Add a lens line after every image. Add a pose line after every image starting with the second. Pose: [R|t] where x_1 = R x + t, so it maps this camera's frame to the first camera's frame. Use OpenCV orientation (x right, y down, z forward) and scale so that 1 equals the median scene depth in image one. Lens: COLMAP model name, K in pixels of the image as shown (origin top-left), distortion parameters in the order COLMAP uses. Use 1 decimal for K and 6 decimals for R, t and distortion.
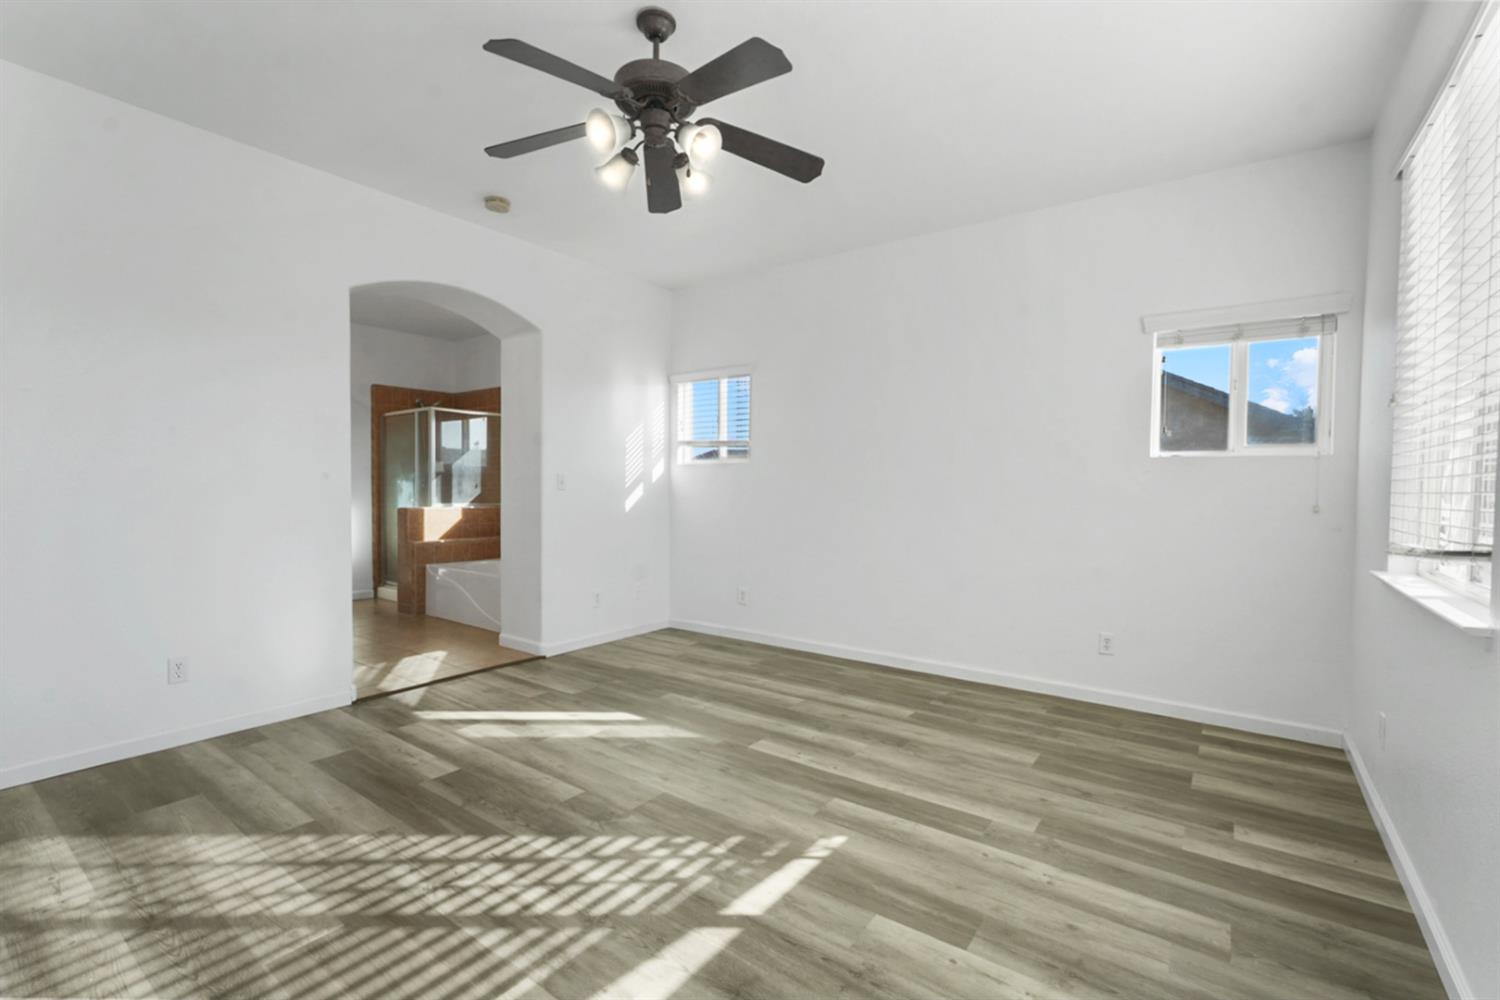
lens RADIAL K [[668.0, 0, 755.9], [0, 668.0, 509.5], [0, 0, 1]] dist [-0.008048, 0.000170]
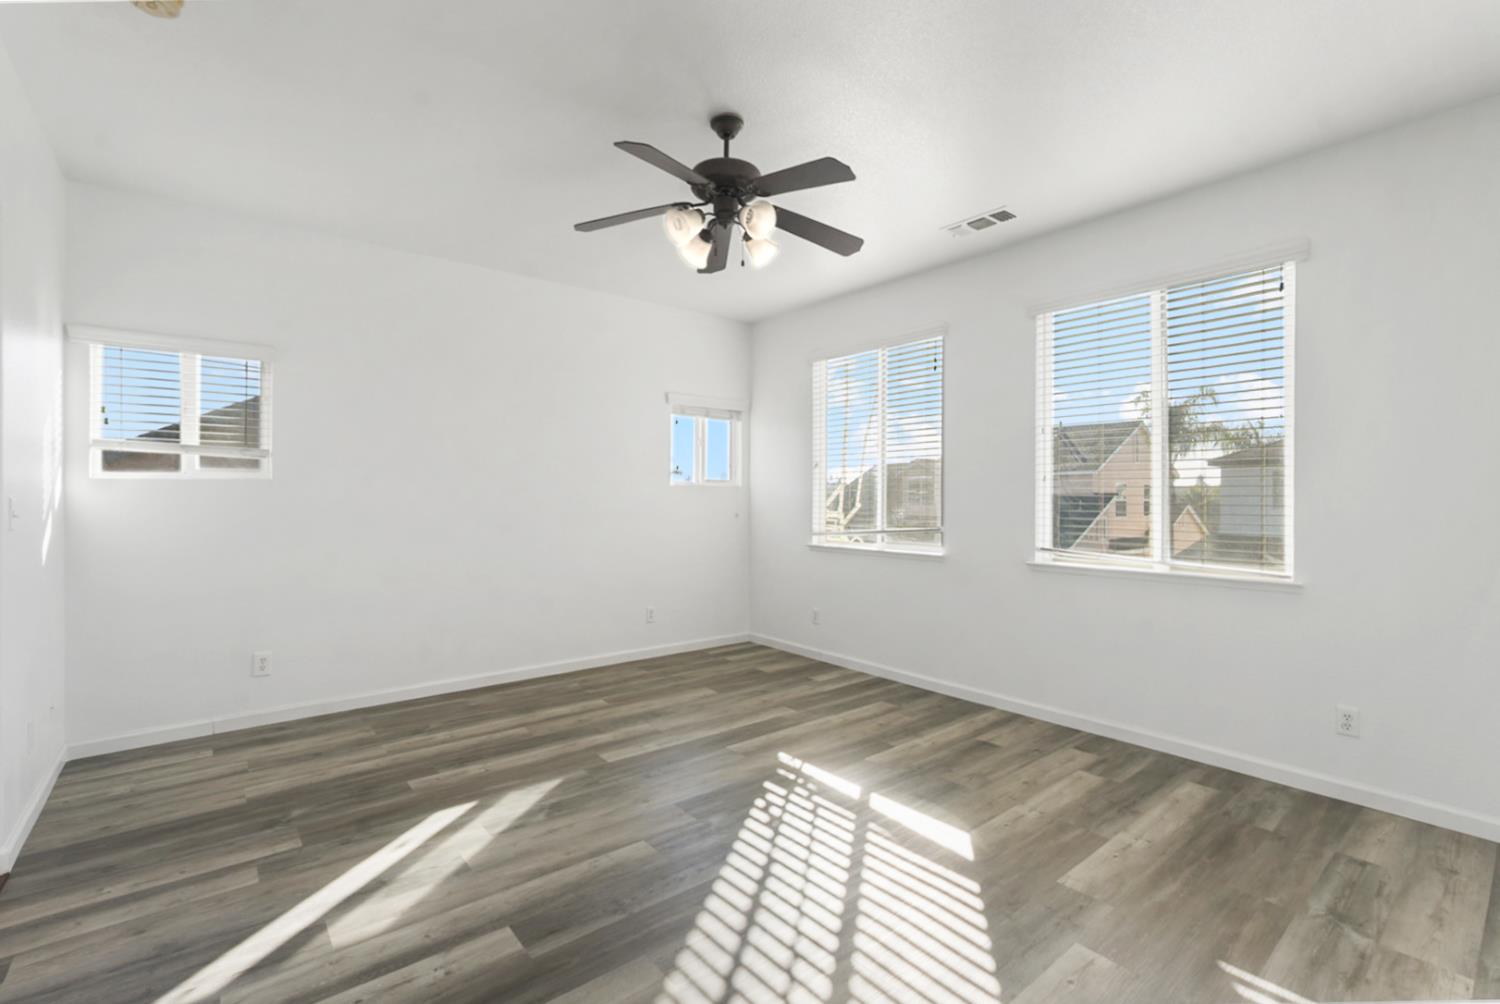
lens RADIAL K [[667.2, 0, 750.0], [0, 667.2, 502.0], [0, 0, 1]] dist [-0.021356, 0.010856]
pose [[0.249365, -0.015904, 0.968279, -0.930421], [0.036076, 0.999324, 0.007124, -0.049233], [-0.967737, 0.033155, 0.249770, 0.499010]]
